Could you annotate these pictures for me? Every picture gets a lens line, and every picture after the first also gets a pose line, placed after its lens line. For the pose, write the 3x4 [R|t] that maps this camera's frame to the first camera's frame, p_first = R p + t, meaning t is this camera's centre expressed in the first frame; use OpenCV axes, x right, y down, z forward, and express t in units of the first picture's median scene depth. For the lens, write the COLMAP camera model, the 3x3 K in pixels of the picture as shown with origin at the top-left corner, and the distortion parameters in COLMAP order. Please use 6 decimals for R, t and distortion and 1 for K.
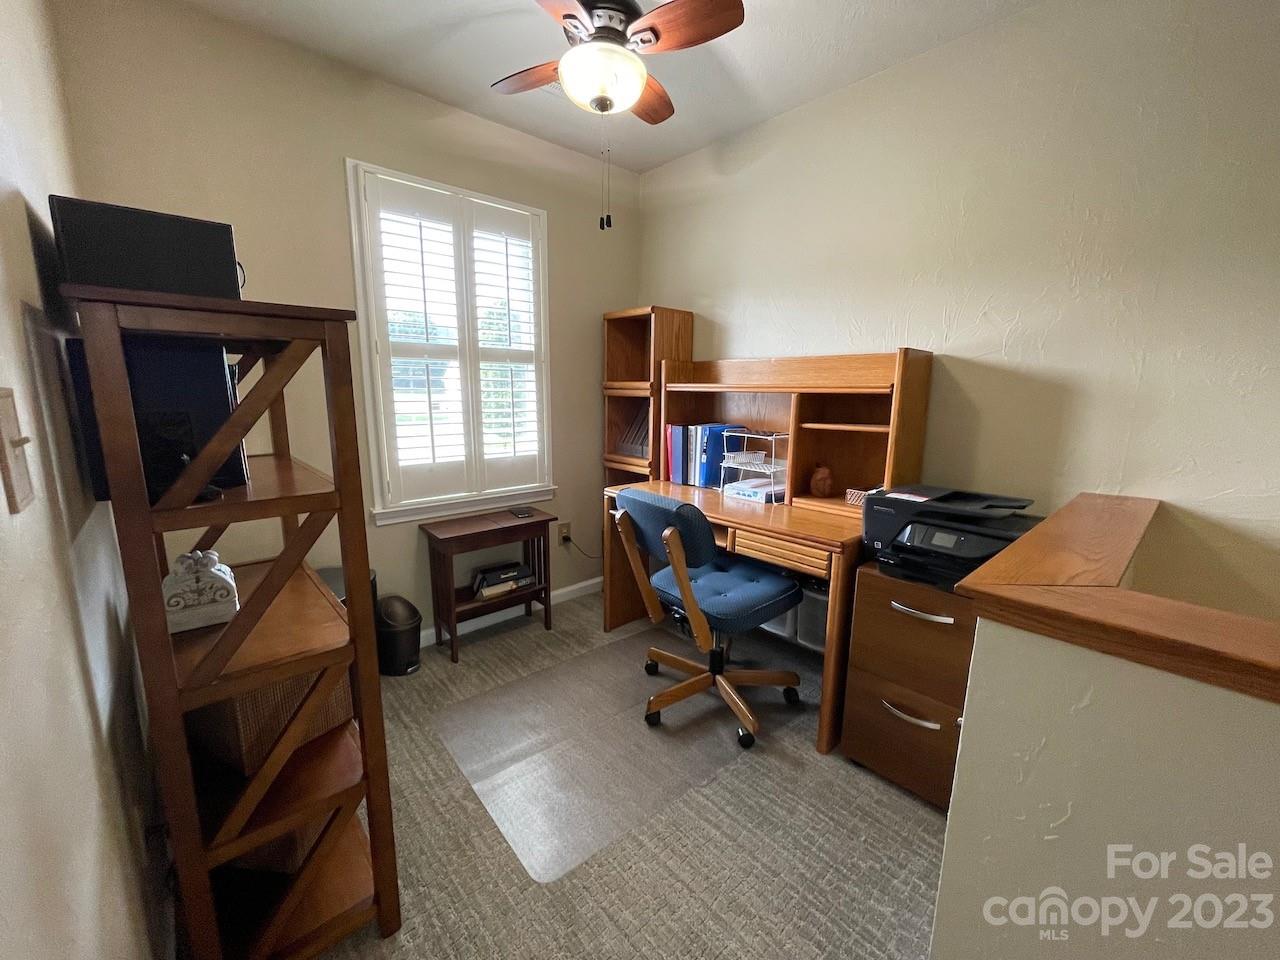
lens RADIAL K [[517.5, 0, 635.8], [0, 517.5, 480.8], [0, 0, 1]] dist [0.000708, 0.000345]
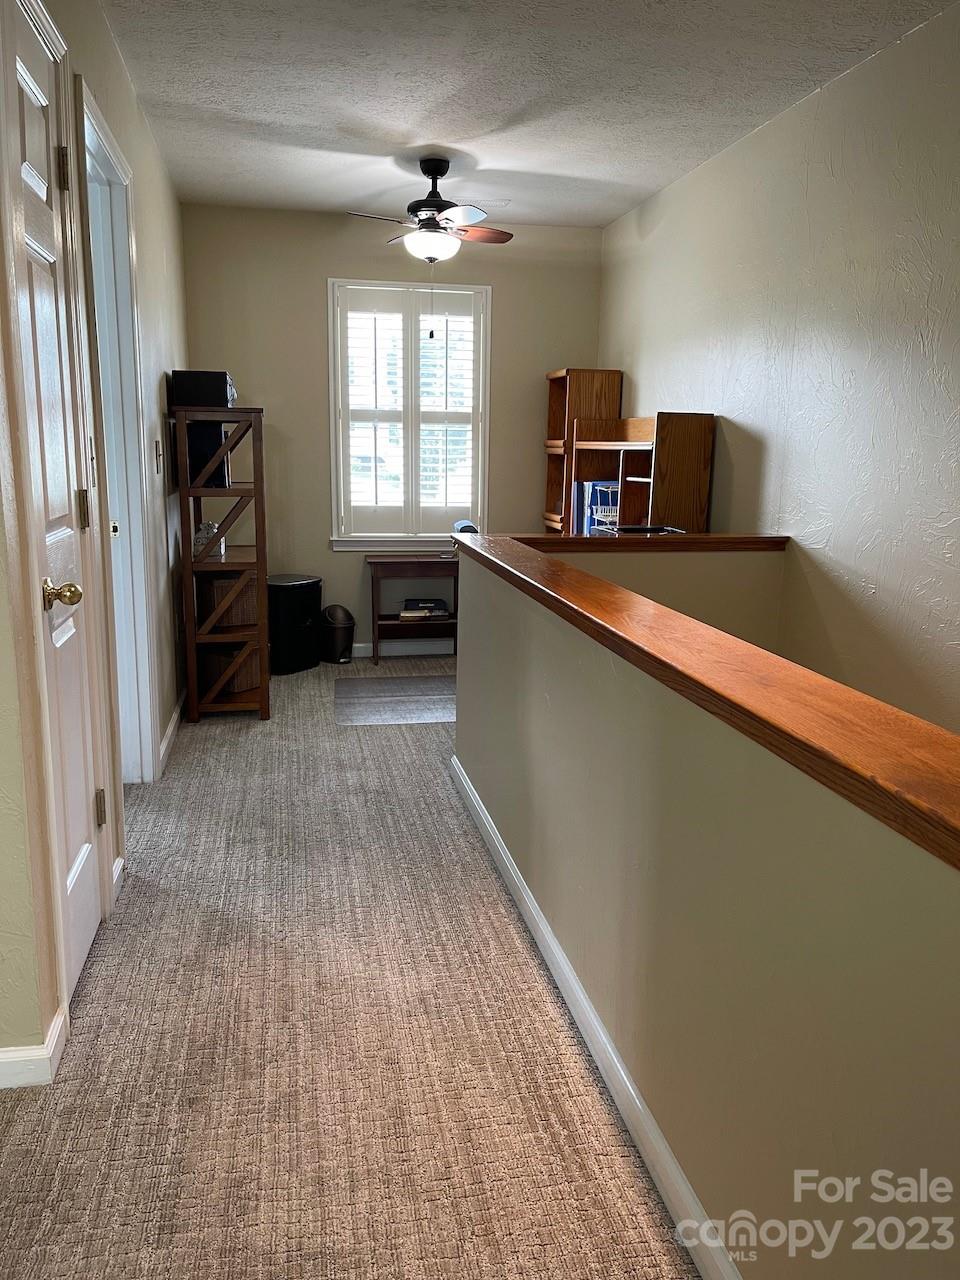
lens RADIAL K [[937.2, 0, 456.7], [0, 937.2, 640.6], [0, 0, 1]] dist [0.038943, -0.003905]
pose [[0.854875, 0.108569, -0.507347, 0.908899], [-0.097316, 0.994059, 0.048746, 0.151829], [0.509625, 0.007701, 0.860362, -0.804967]]
